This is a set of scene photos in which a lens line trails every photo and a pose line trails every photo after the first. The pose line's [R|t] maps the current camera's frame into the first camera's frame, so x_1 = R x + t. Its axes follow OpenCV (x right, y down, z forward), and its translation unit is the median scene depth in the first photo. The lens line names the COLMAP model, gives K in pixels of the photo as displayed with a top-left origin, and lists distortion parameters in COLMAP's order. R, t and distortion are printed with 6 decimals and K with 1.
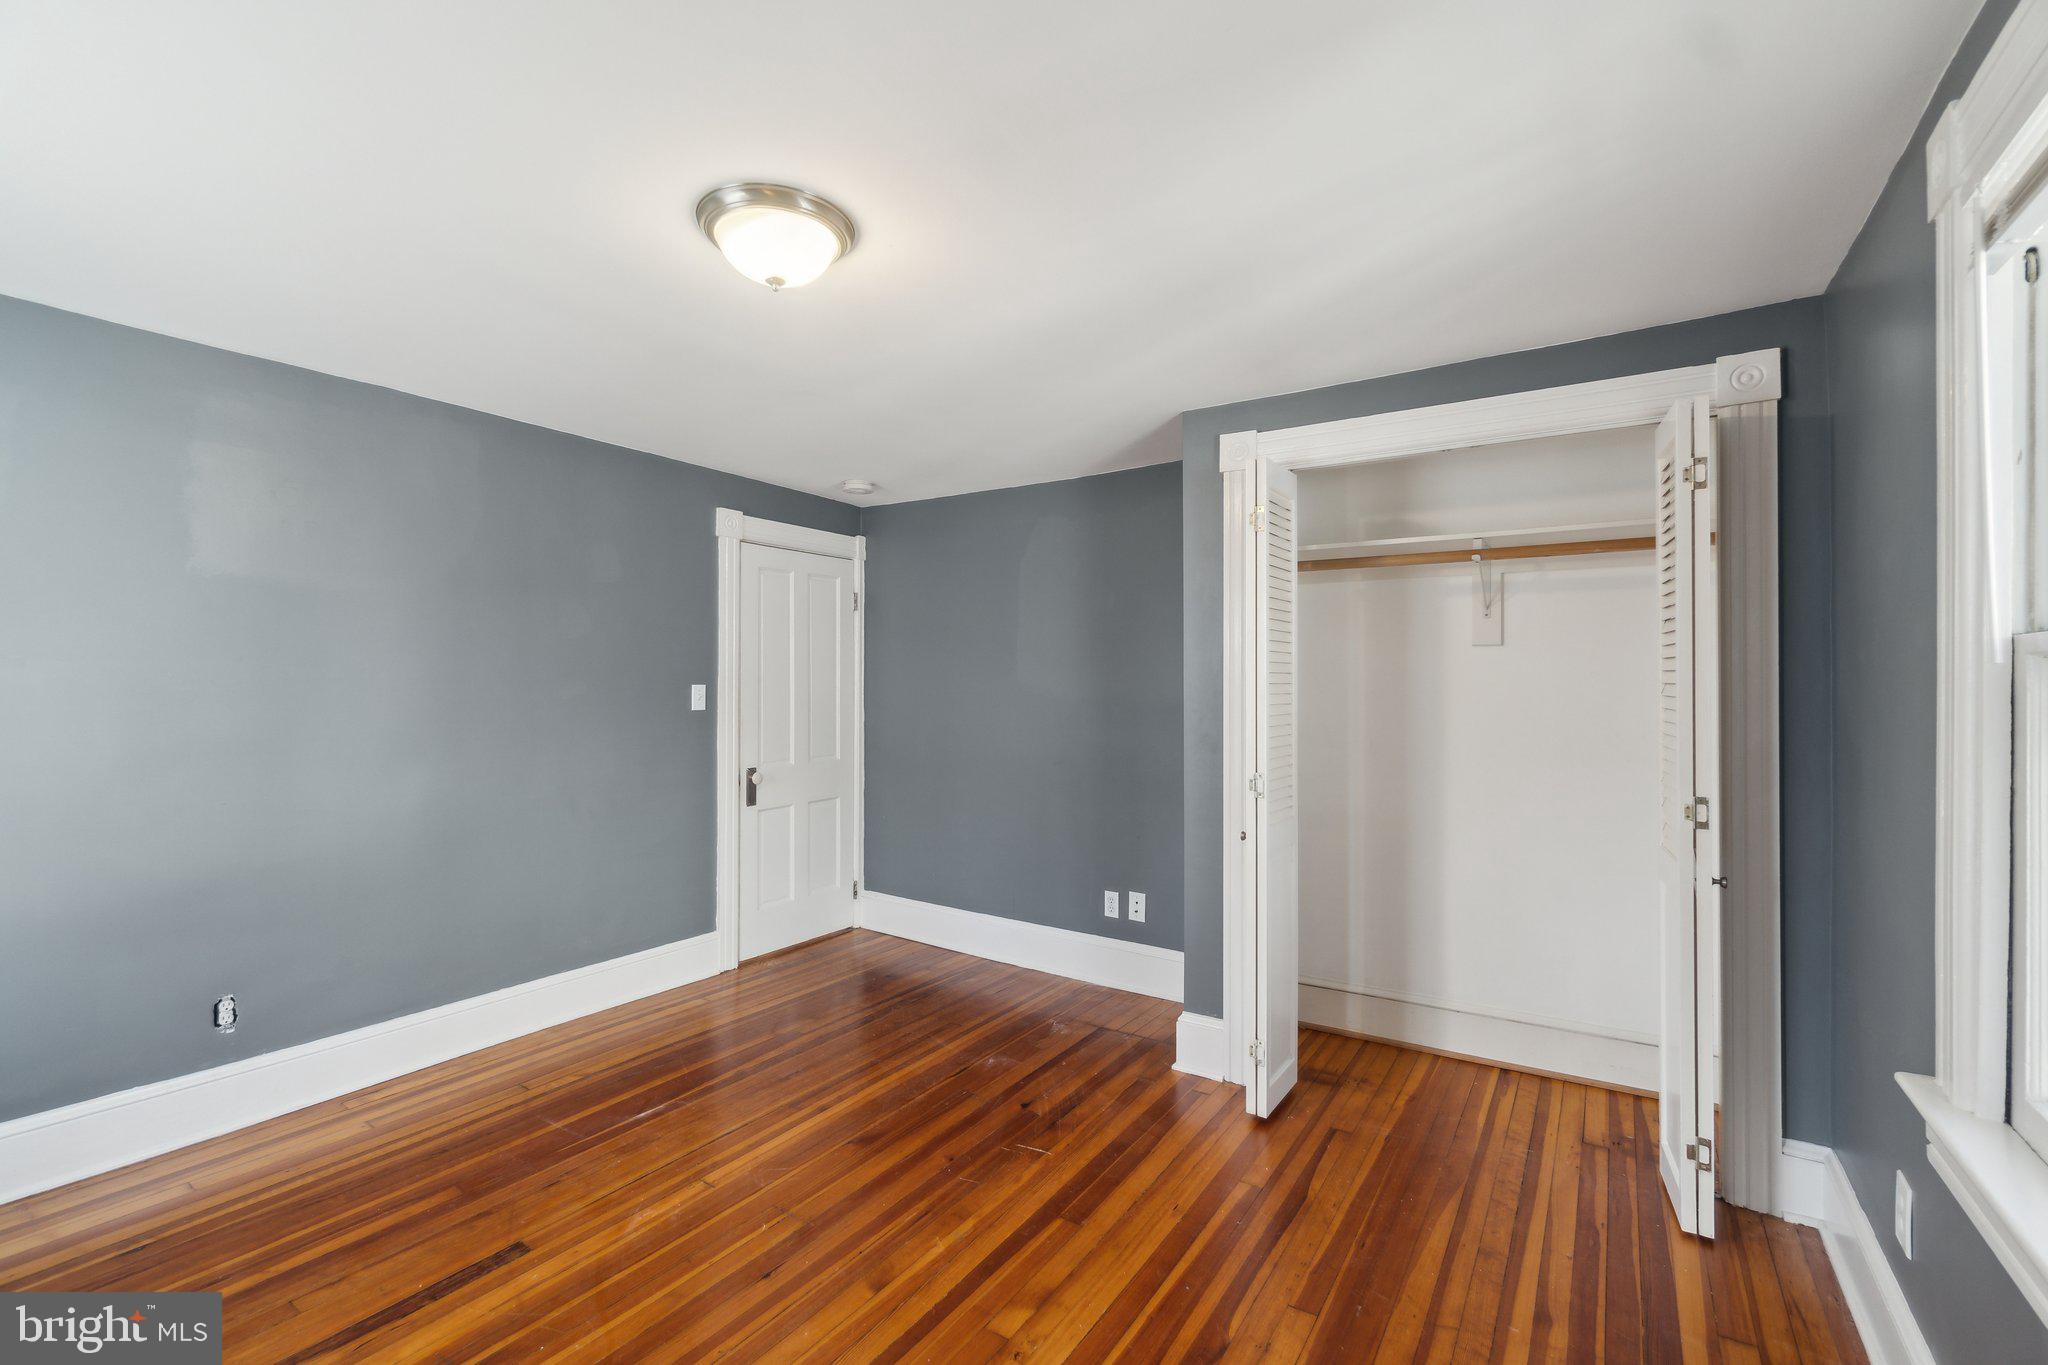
lens RADIAL K [[883.0, 0, 1002.2], [0, 883.0, 669.3], [0, 0, 1]] dist [-0.002124, -0.000286]
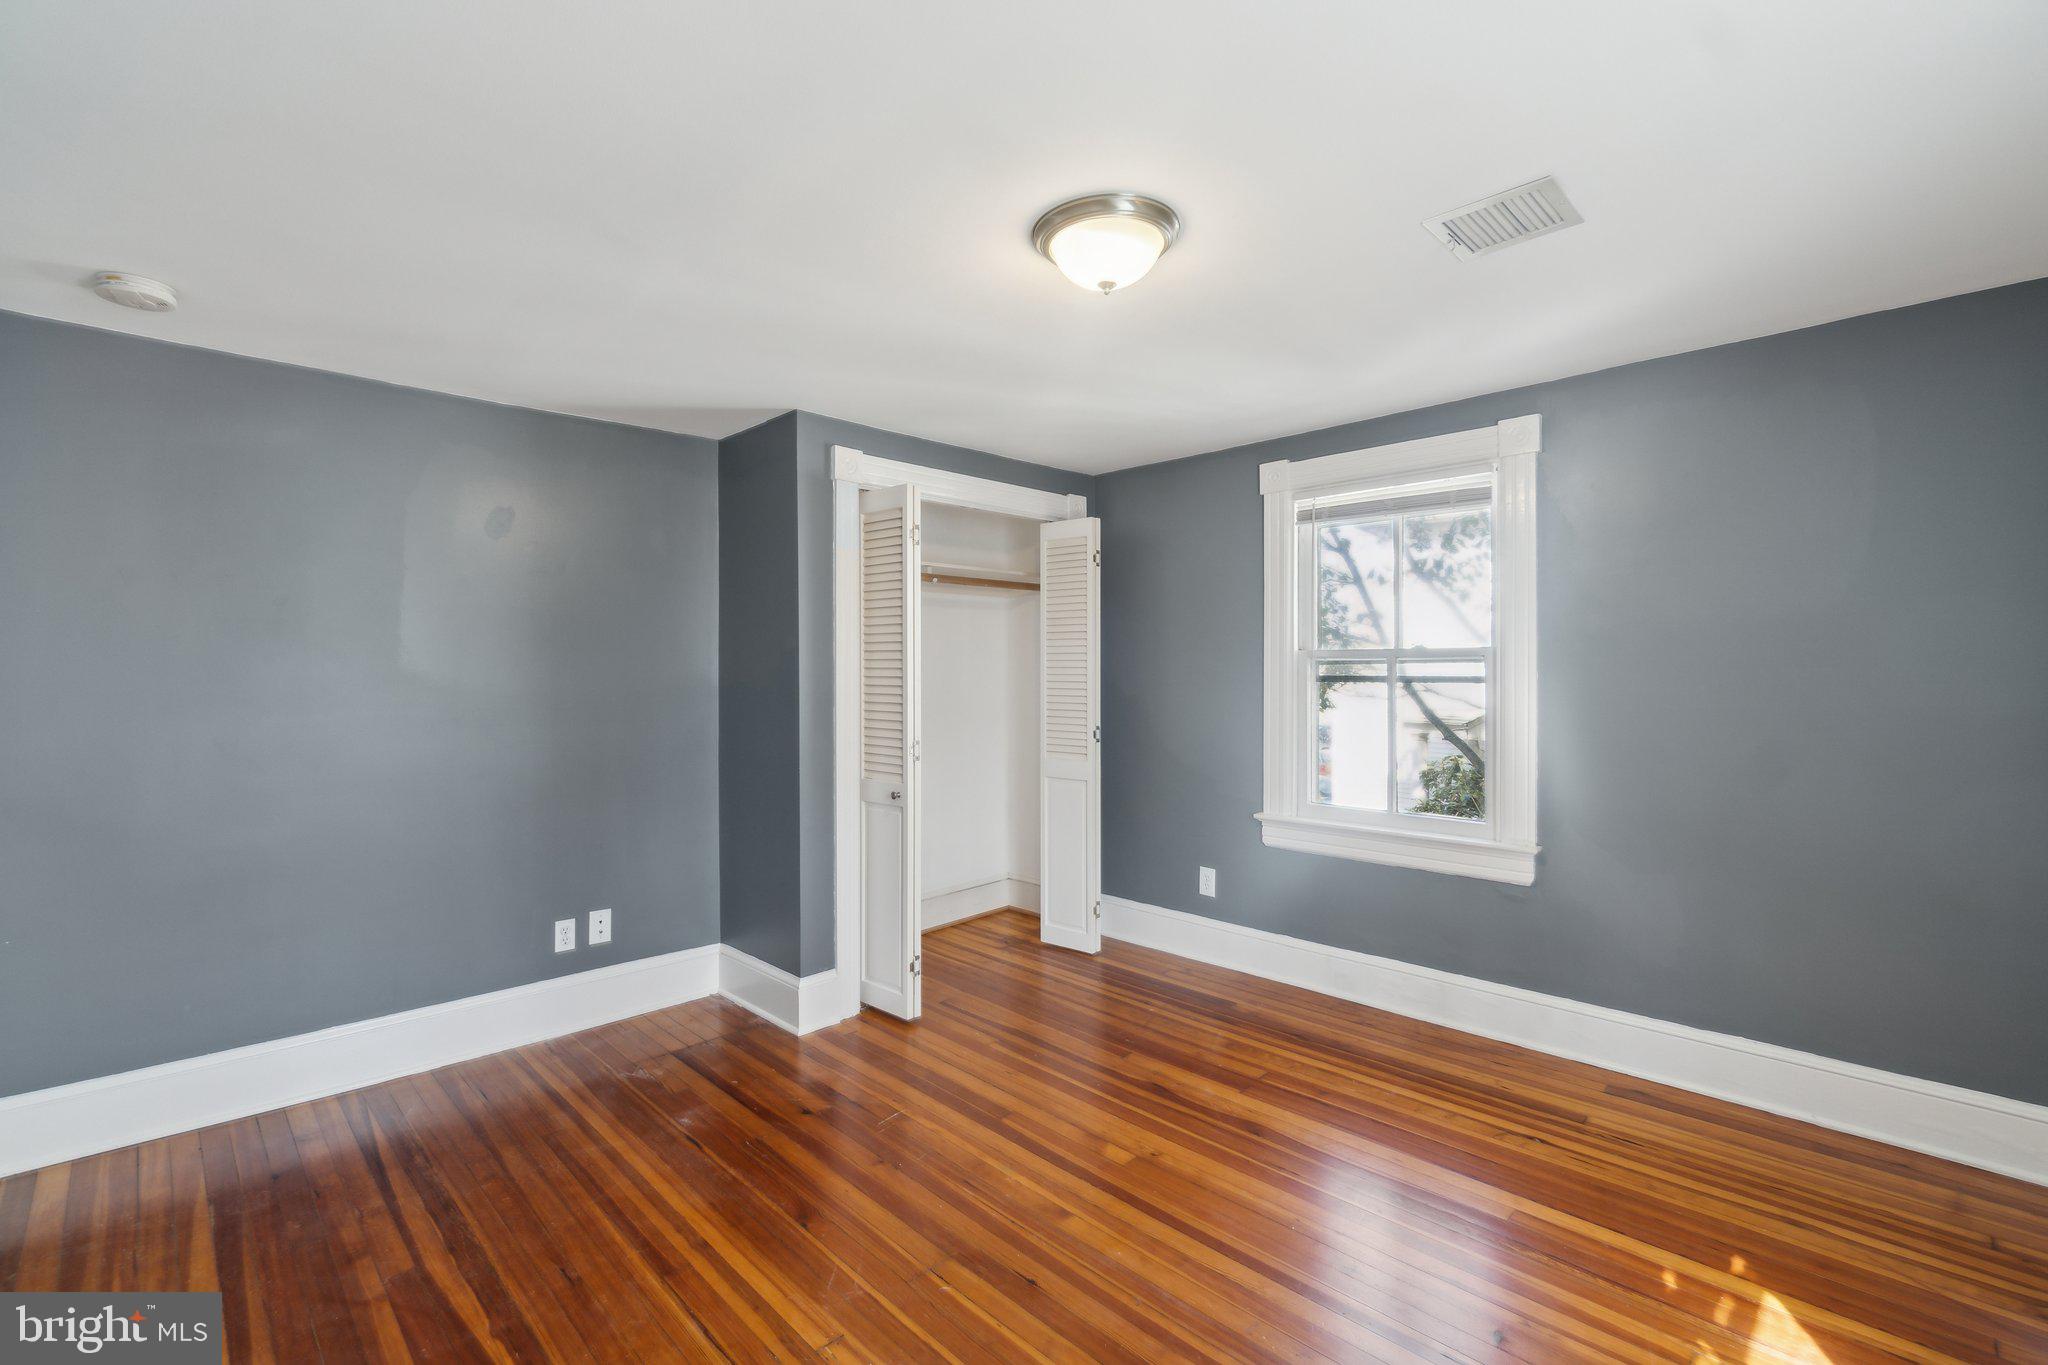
lens RADIAL K [[900.5, 0, 1014.5], [0, 900.5, 672.2], [0, 0, 1]] dist [0.000279, 0.000067]
pose [[0.193023, -0.008217, 0.981160, -0.908969], [-0.012341, 0.999866, 0.010801, 0.004550], [-0.981117, -0.014194, 0.192896, 0.614859]]
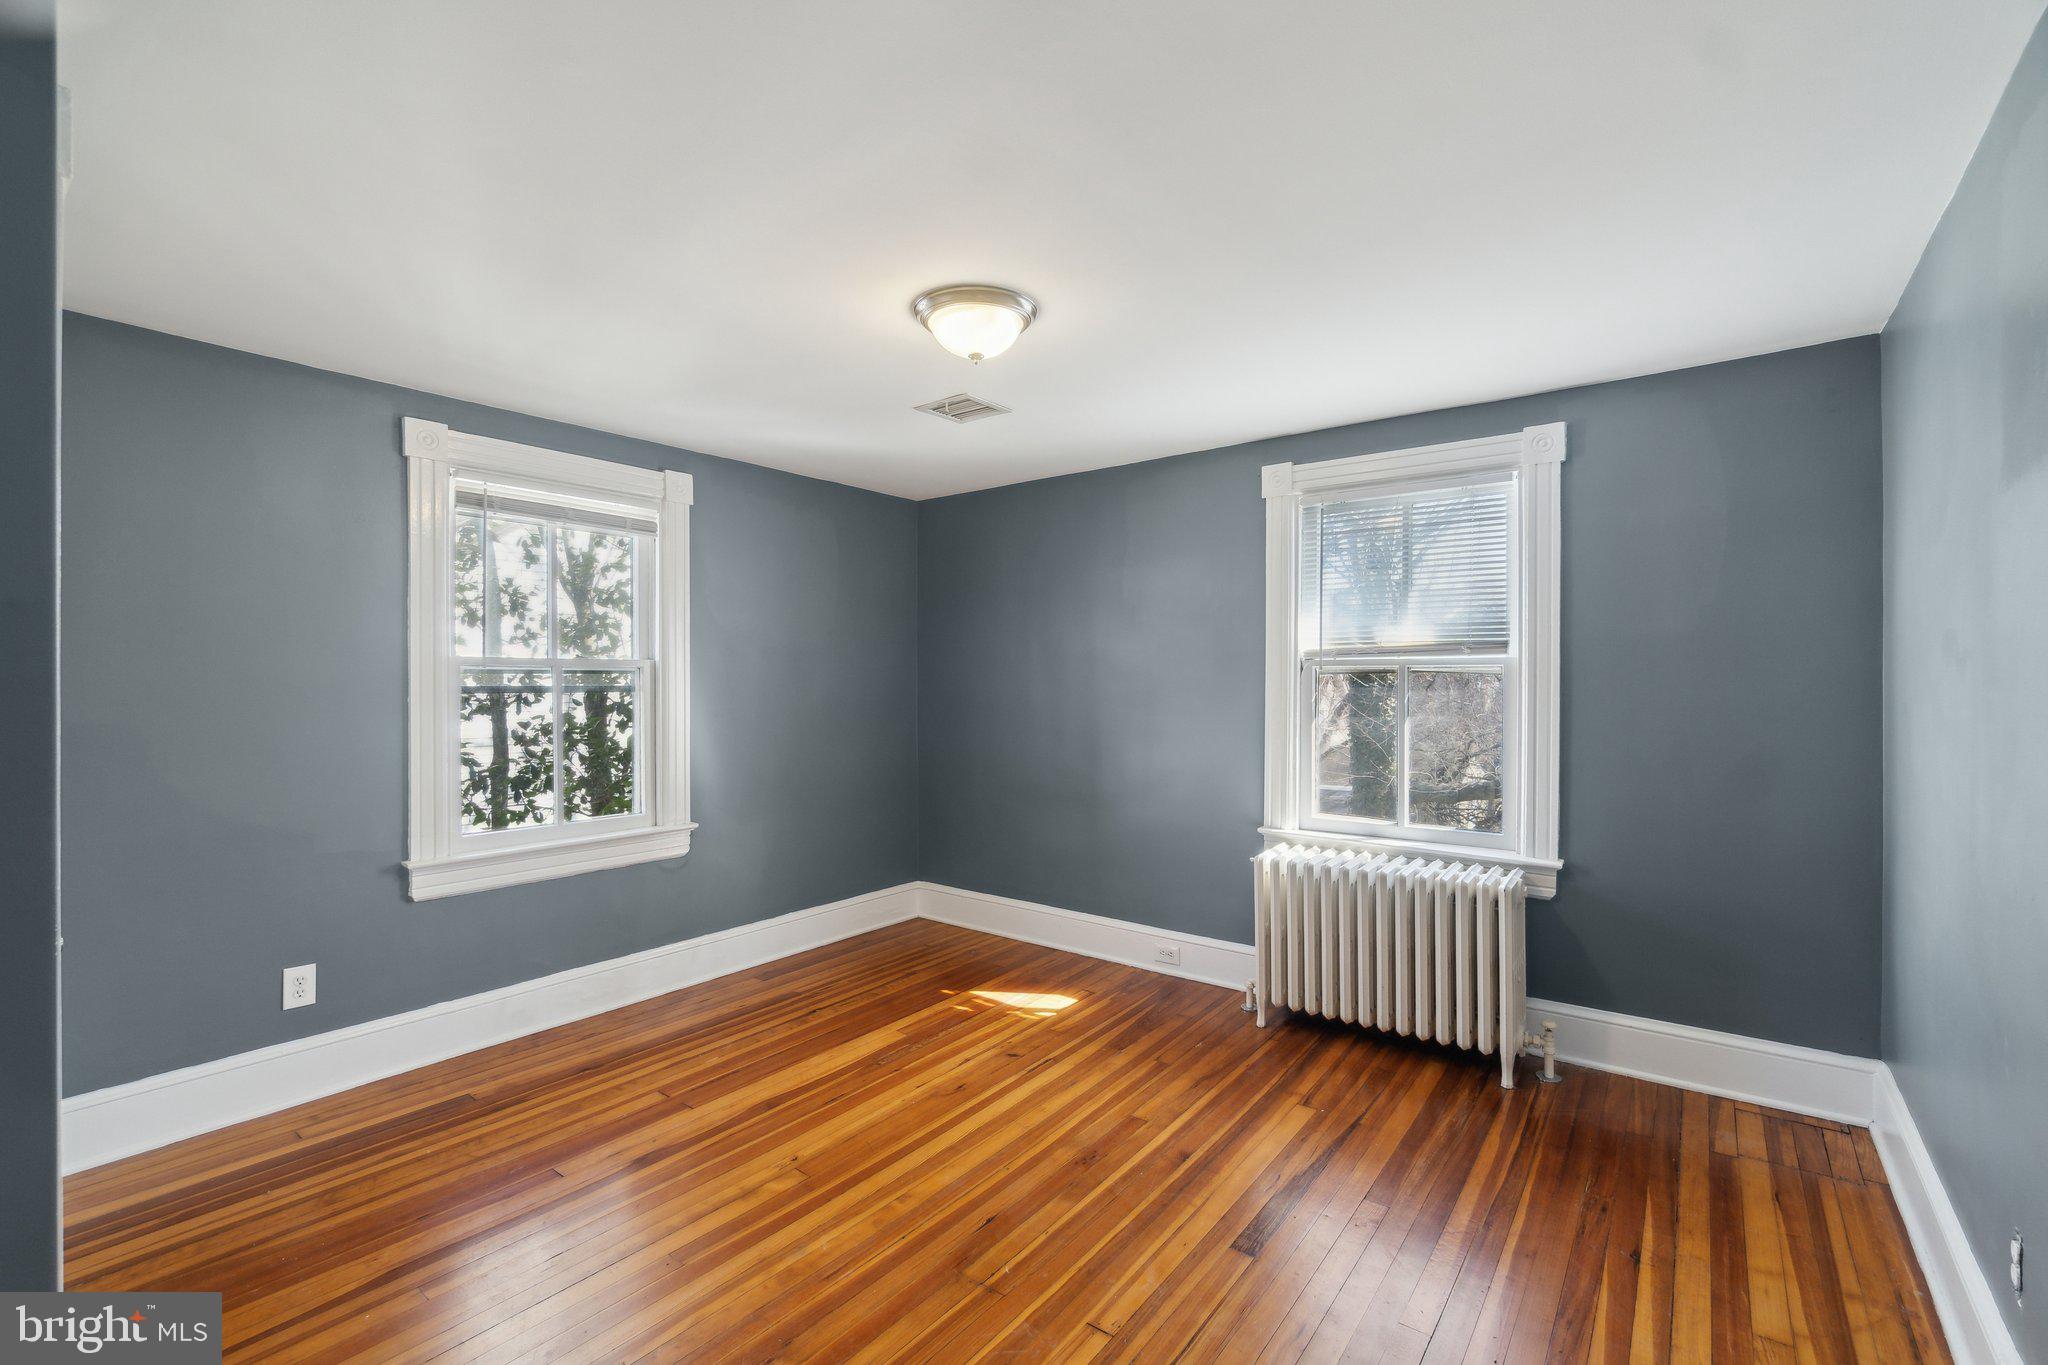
lens RADIAL K [[900.5, 0, 1014.5], [0, 900.5, 672.2], [0, 0, 1]] dist [0.000279, 0.000067]
pose [[-0.998455, -0.003413, 0.055459, -0.262340], [-0.004866, 0.999648, -0.026086, 0.029182], [-0.055350, -0.026316, -0.998120, 1.561414]]
